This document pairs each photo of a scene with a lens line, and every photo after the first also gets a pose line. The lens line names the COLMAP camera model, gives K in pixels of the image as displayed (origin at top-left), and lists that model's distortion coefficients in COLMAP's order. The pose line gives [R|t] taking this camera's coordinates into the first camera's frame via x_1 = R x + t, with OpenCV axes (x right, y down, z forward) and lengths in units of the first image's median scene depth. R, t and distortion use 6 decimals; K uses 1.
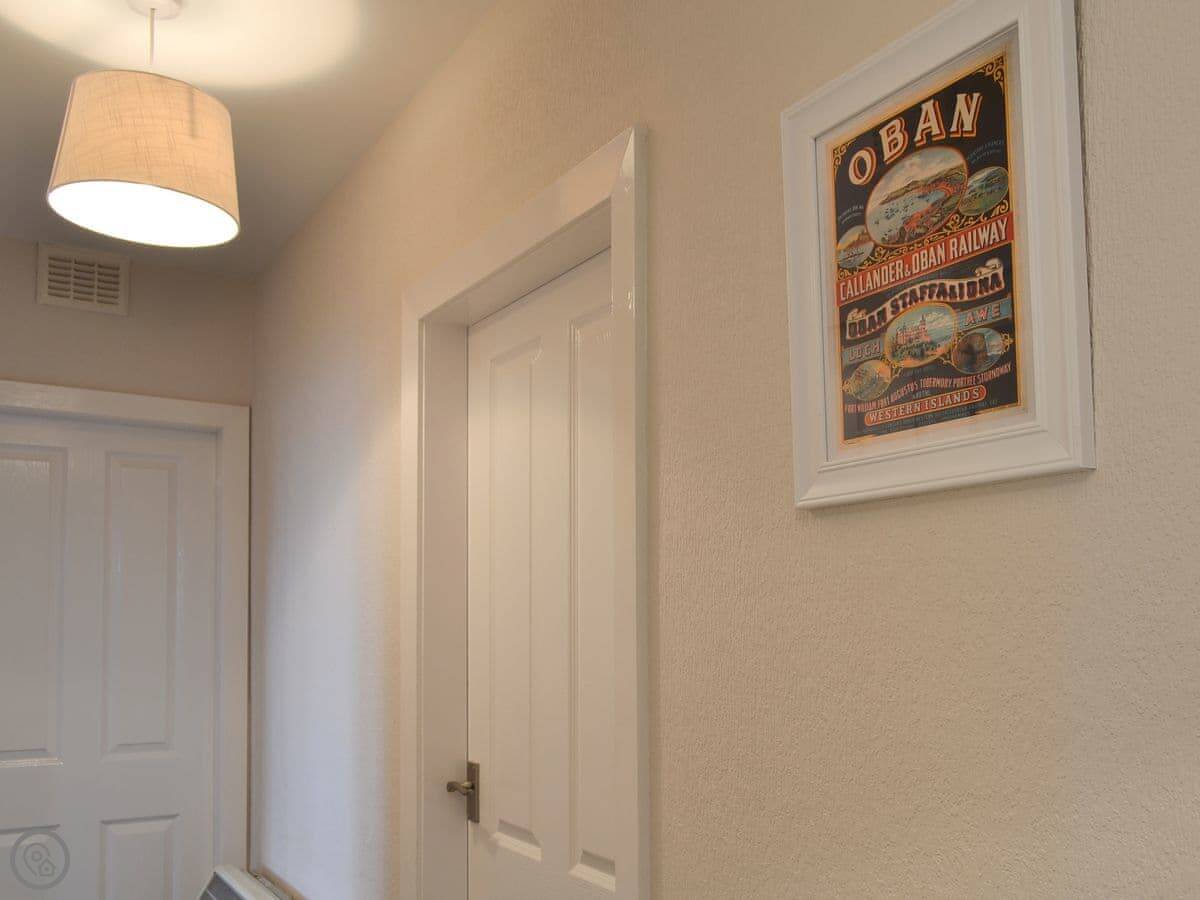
lens RADIAL K [[1013.1, 0, 597.3], [0, 1013.1, 504.8], [0, 0, 1]] dist [-0.005058, 0.001754]
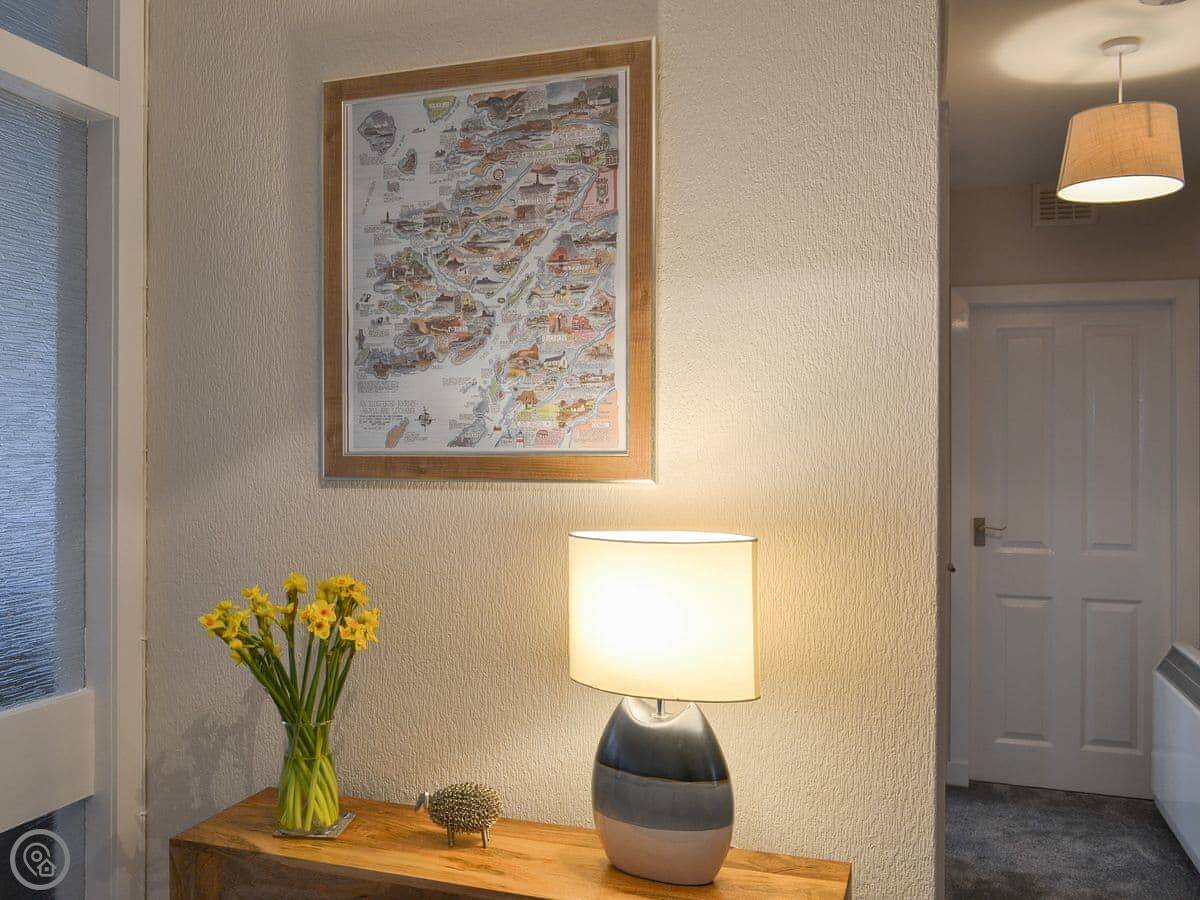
lens RADIAL K [[1013.1, 0, 597.3], [0, 1013.1, 504.8], [0, 0, 1]] dist [-0.005058, 0.001754]
pose [[0.639886, 0.046341, -0.767071, 0.150898], [0.081876, 0.988387, 0.128012, -0.044716], [0.764095, -0.144718, 0.628661, -0.389072]]
